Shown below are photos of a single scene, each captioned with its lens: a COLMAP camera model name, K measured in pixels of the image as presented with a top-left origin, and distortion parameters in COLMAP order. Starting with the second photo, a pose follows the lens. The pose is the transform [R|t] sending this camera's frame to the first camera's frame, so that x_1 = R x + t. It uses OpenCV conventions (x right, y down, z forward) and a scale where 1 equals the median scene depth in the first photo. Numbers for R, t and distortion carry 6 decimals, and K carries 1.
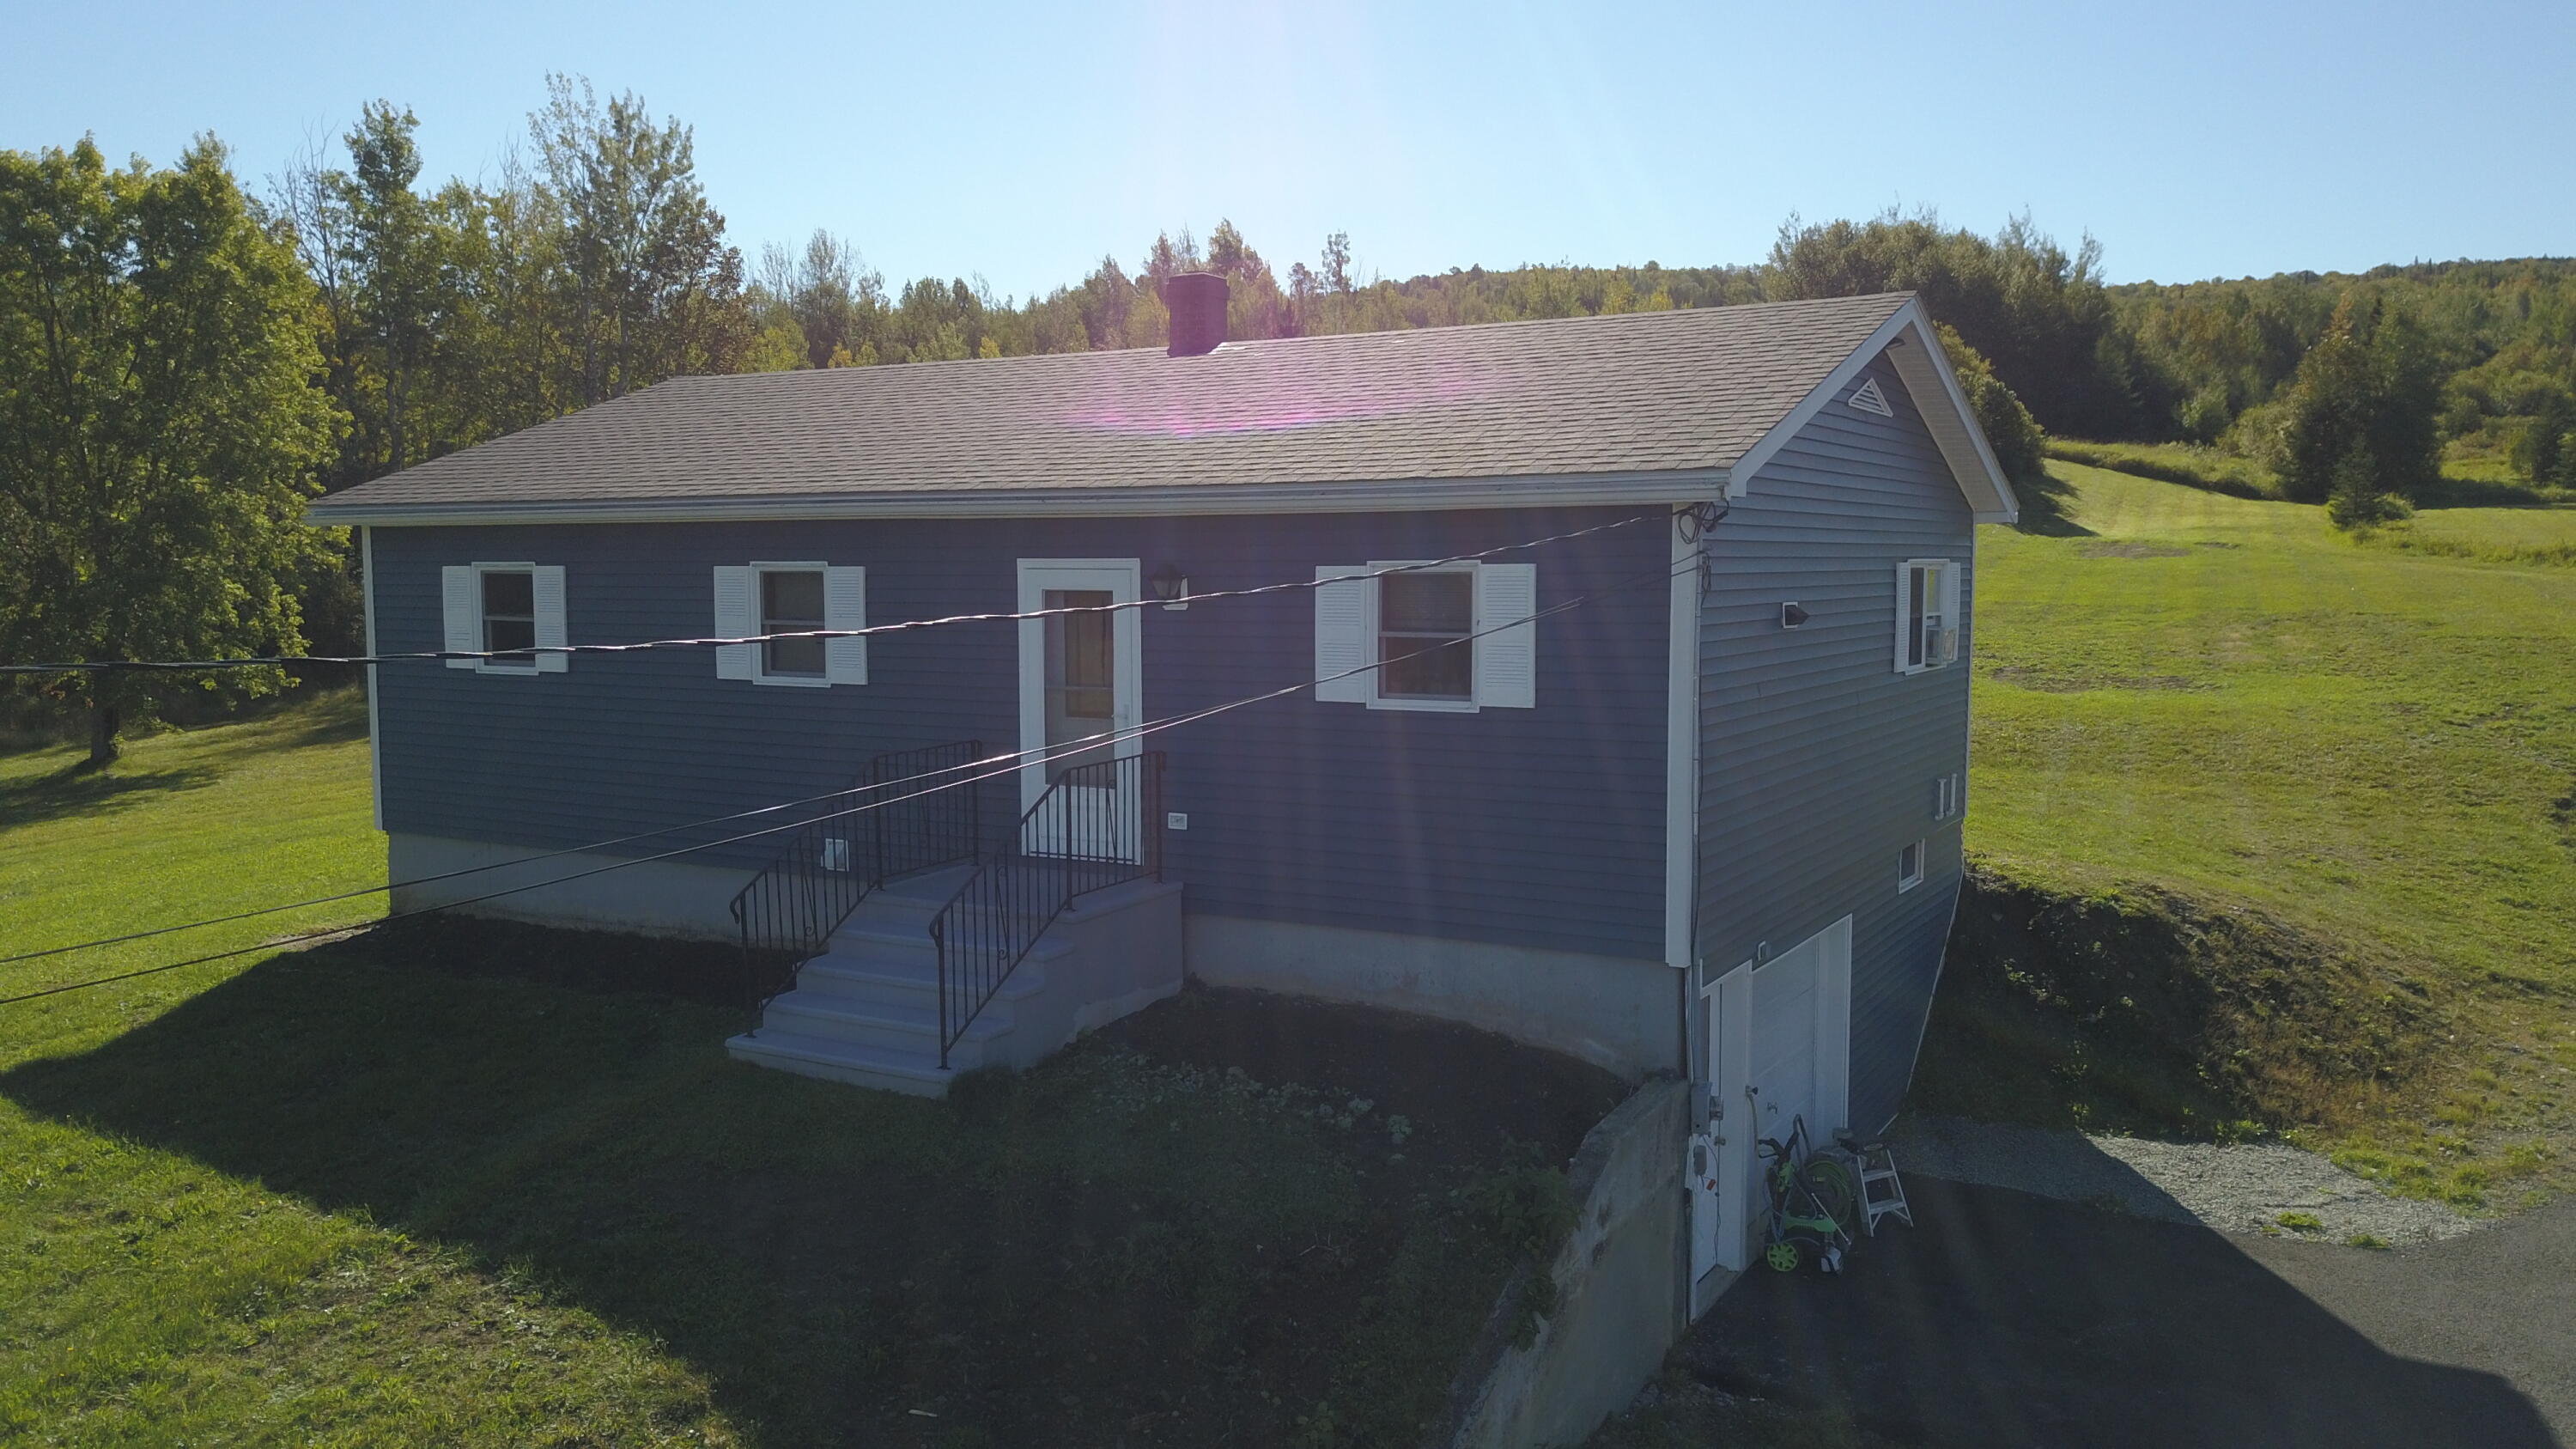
lens RADIAL K [[1962.3, 0, 1292.5], [0, 1962.3, 750.9], [0, 0, 1]] dist [0.010762, 0.007366]
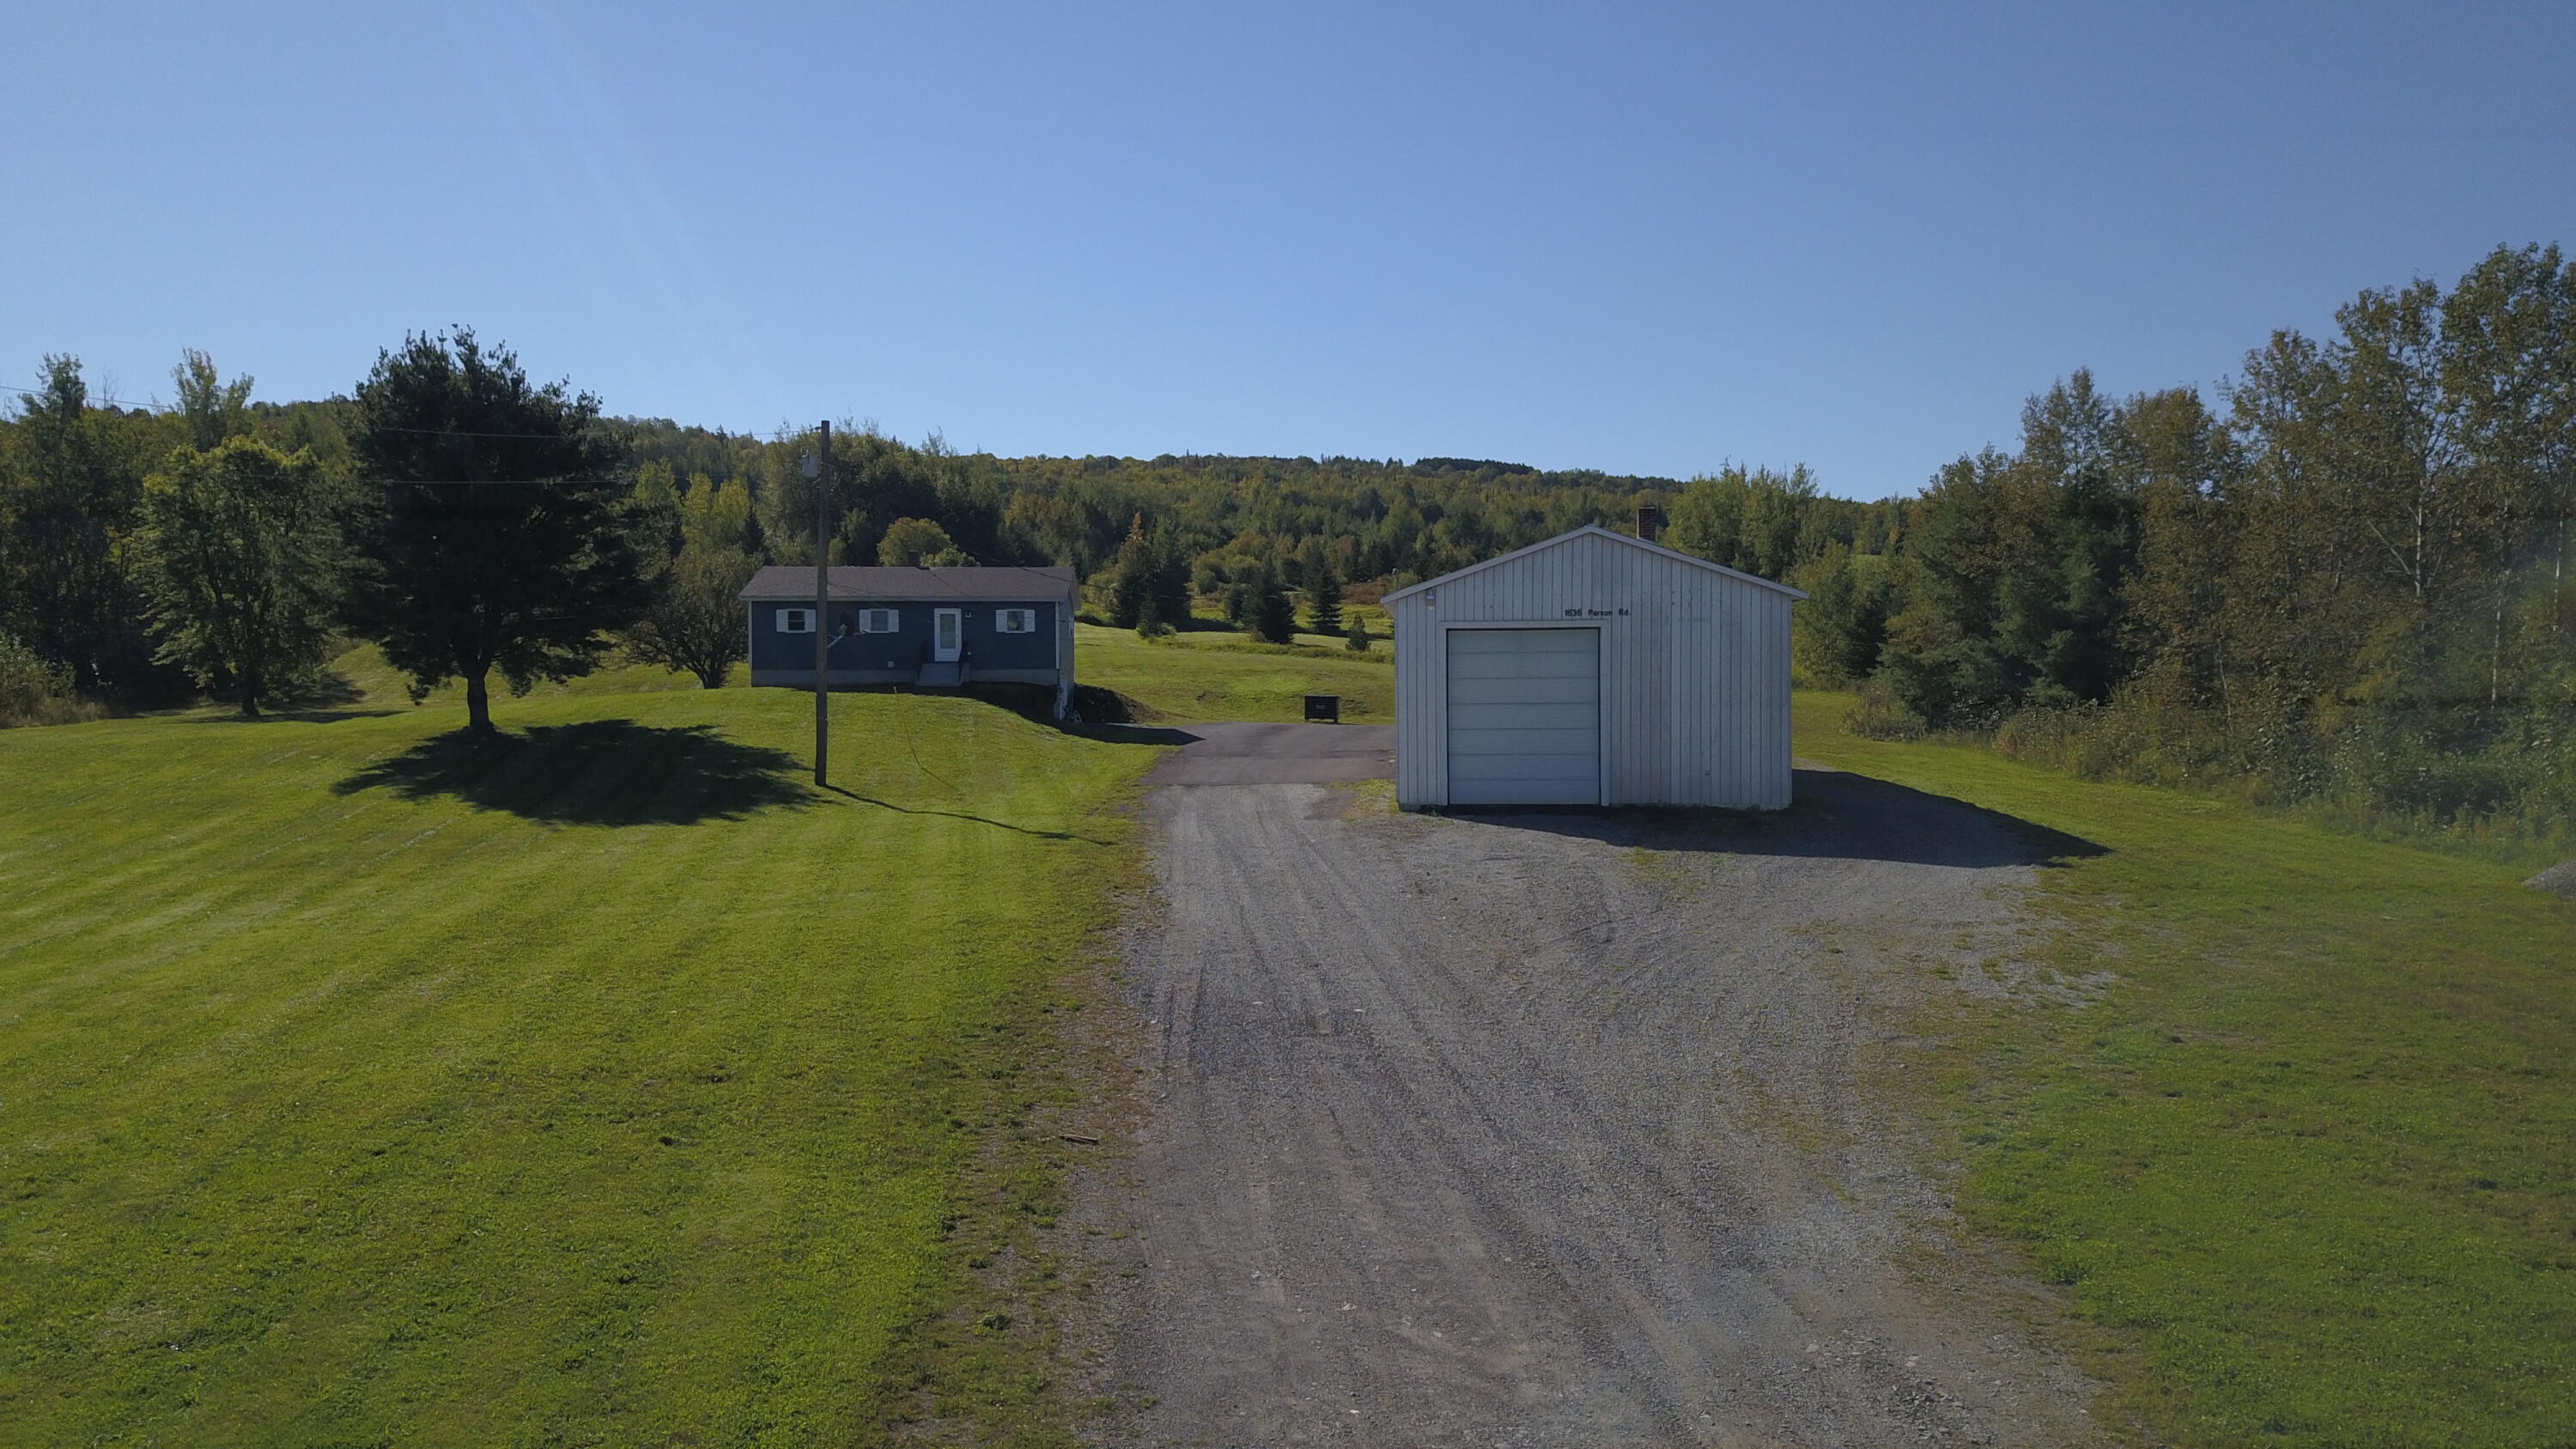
lens RADIAL K [[1962.3, 0, 1294.9], [0, 1962.3, 724.8], [0, 0, 1]] dist [0.010762, 0.007366]
pose [[0.845713, -0.006590, 0.533598, -0.235161], [0.051015, 0.996343, -0.068549, 0.069646], [-0.531194, 0.085194, 0.842956, -0.441994]]
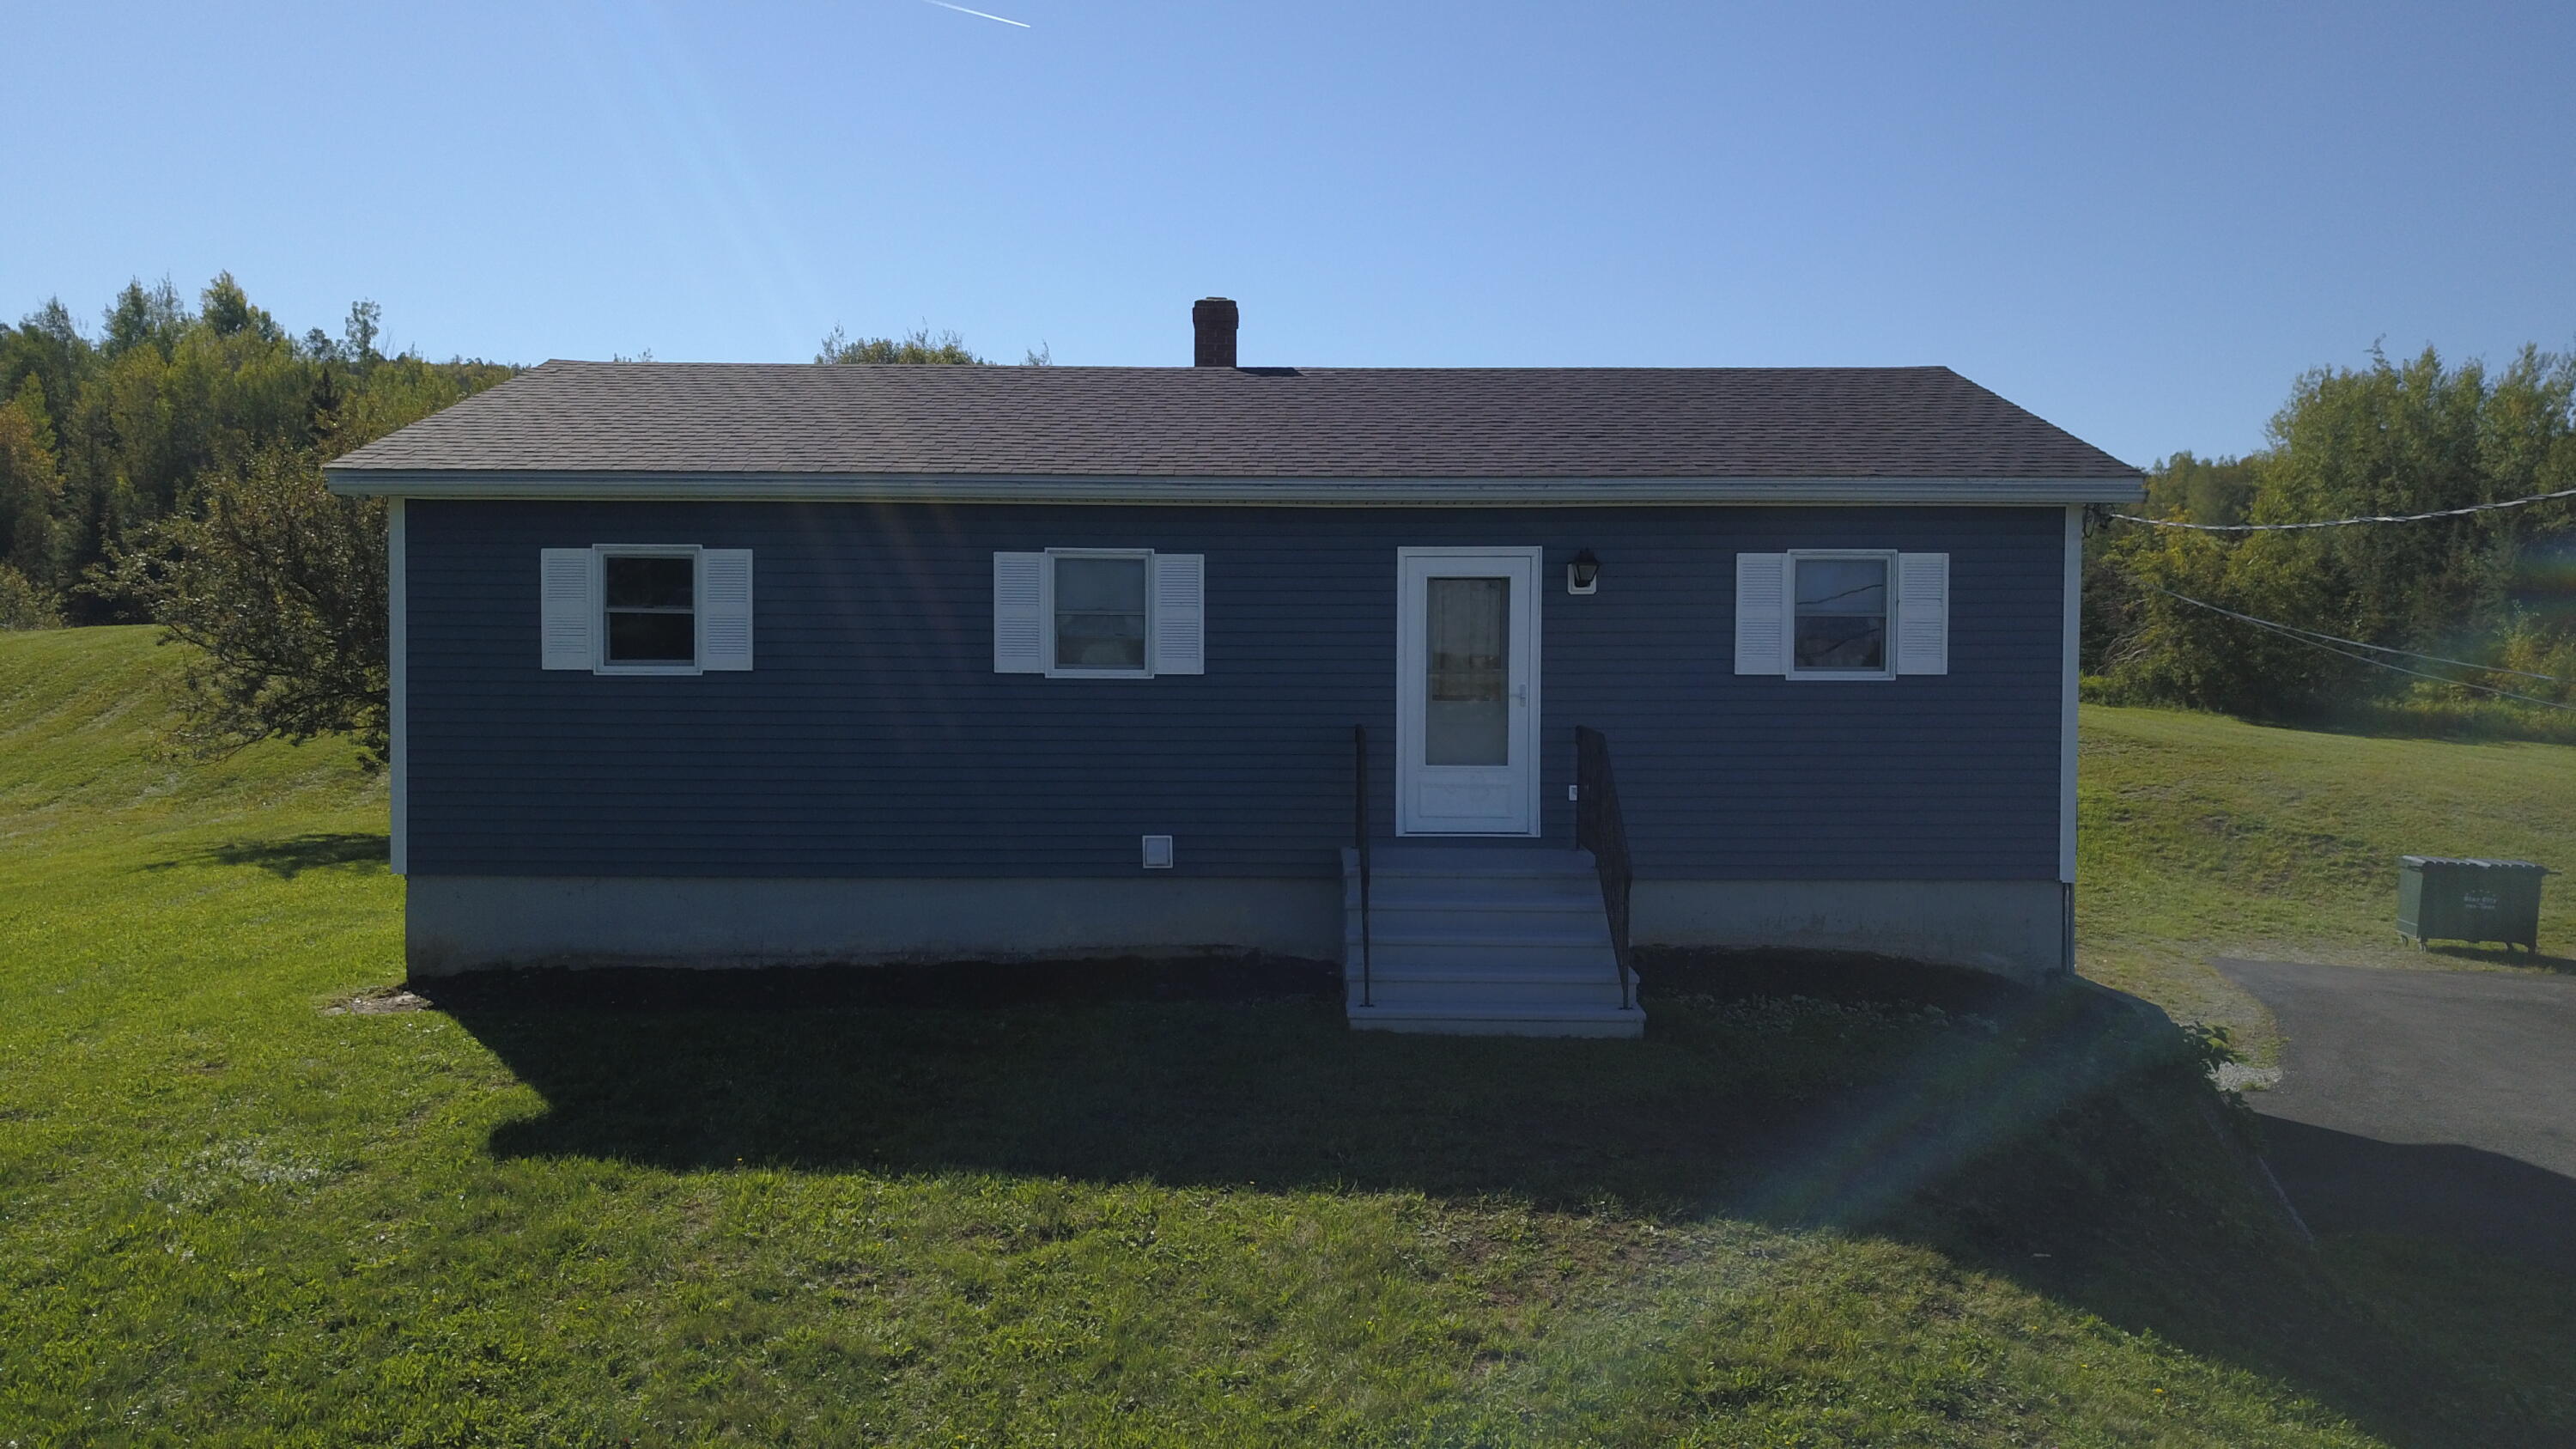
lens RADIAL K [[1962.3, 0, 1278.4], [0, 1962.3, 714.8], [0, 0, 1]] dist [0.010762, 0.007366]
pose [[0.867449, -0.003649, 0.497513, -0.072999], [0.041484, 0.997021, -0.065018, 0.005611], [-0.495794, 0.077038, 0.865017, 0.015273]]
